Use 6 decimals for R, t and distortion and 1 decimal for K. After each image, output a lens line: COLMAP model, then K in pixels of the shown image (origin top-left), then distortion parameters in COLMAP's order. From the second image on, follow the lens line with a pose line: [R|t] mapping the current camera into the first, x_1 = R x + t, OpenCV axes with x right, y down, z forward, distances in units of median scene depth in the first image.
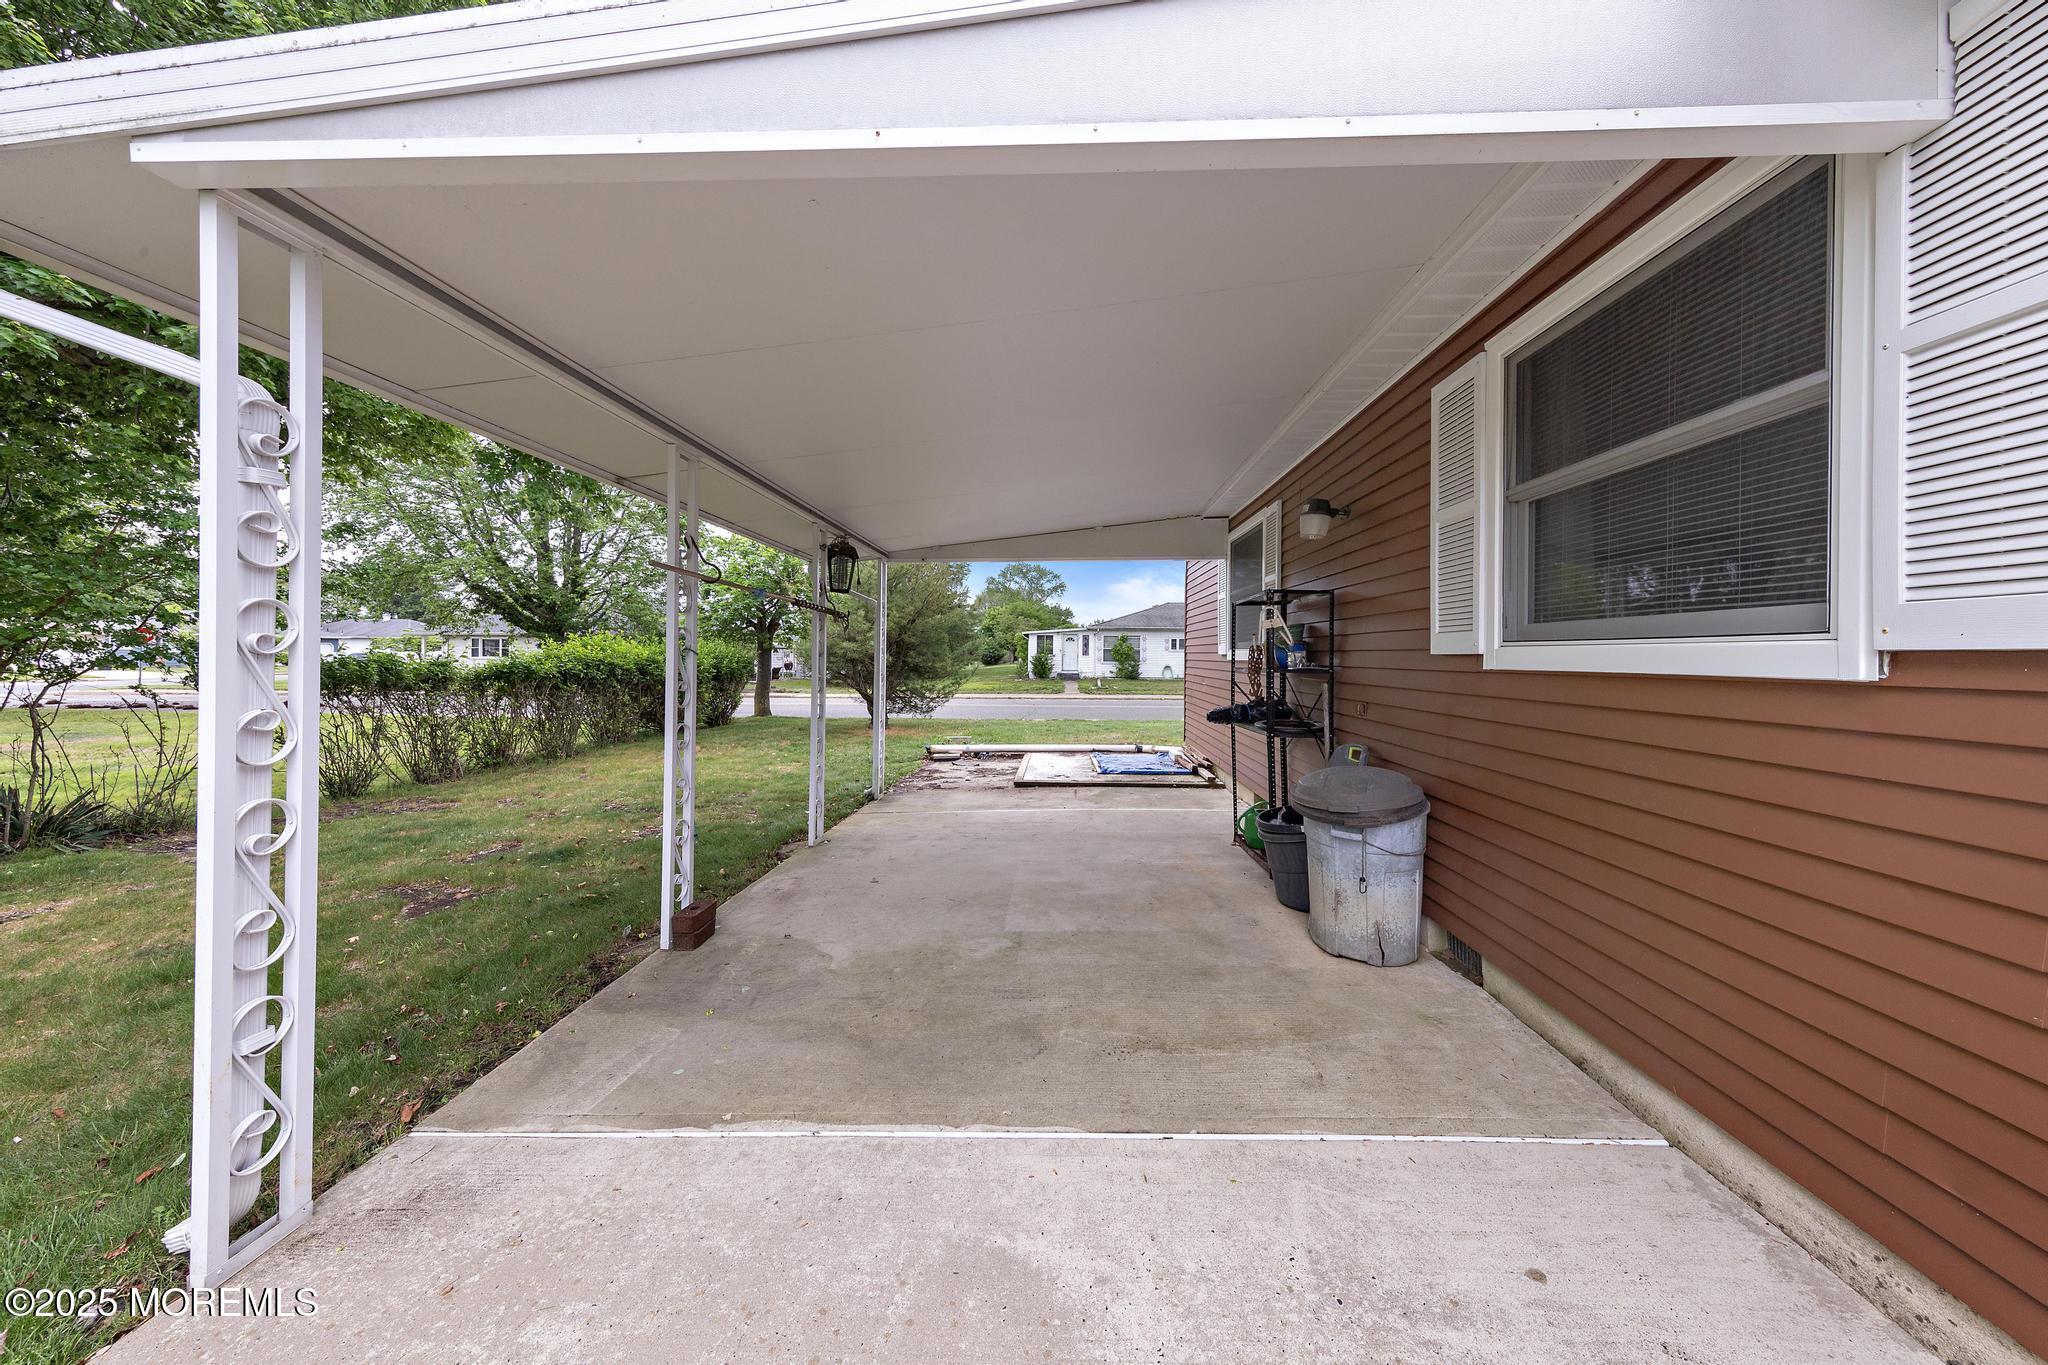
lens RADIAL K [[652.6, 0, 1034.9], [0, 652.6, 661.3], [0, 0, 1]] dist [0.006944, -0.000430]
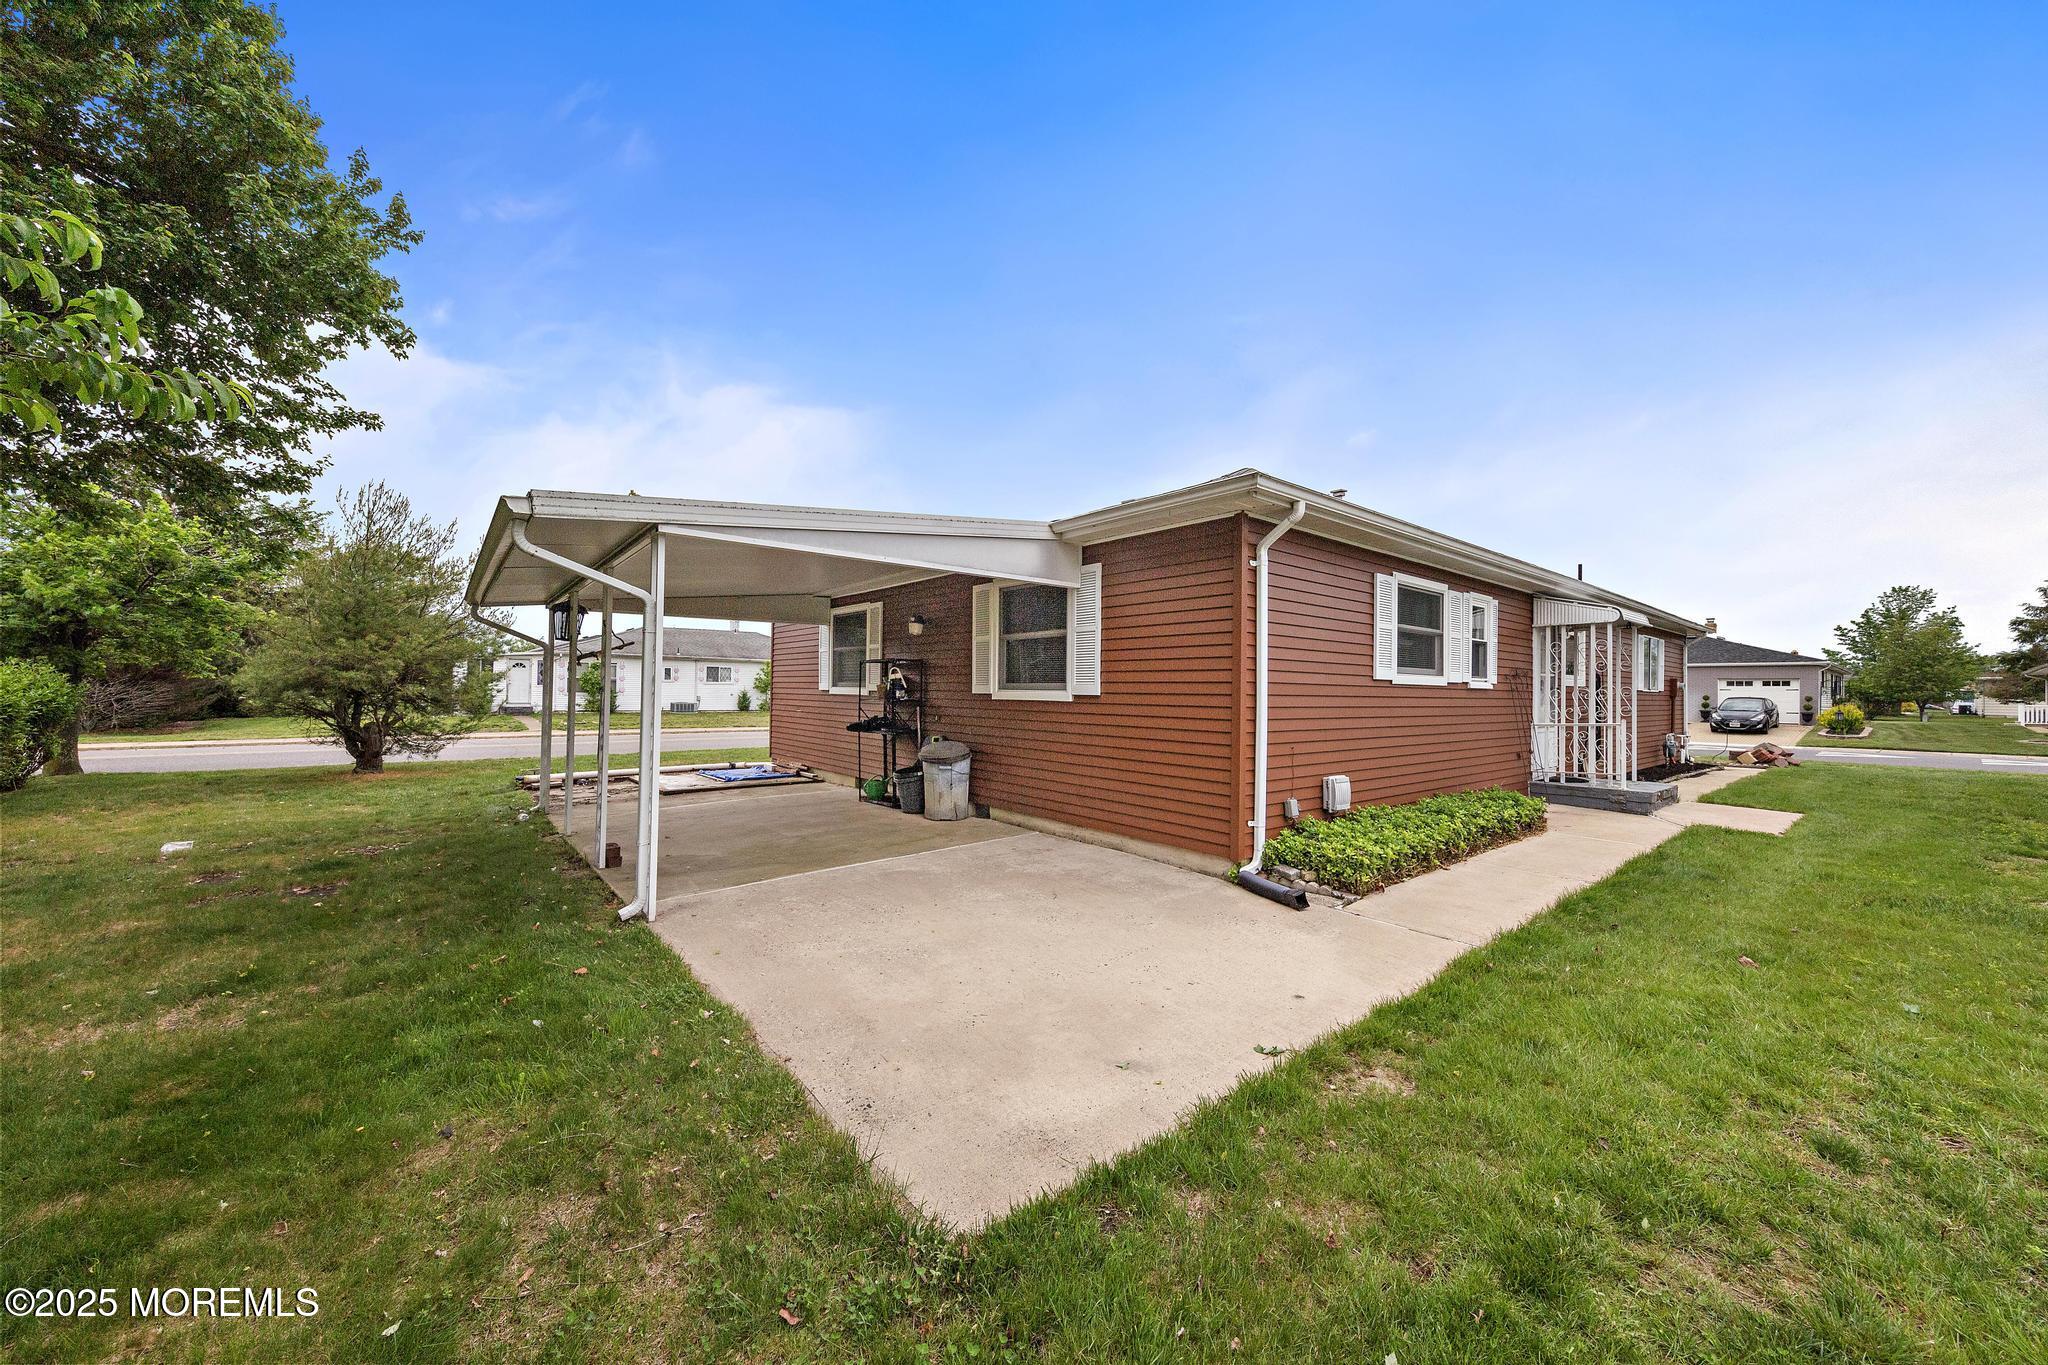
lens RADIAL K [[753.4, 0, 1019.4], [0, 753.4, 682.8], [0, 0, 1]] dist [0.002001, 0.000014]
pose [[0.747566, 0.011221, 0.664093, -1.167600], [-0.003167, 0.999906, -0.013330, -0.013481], [-0.664180, 0.007862, 0.747531, -1.264773]]
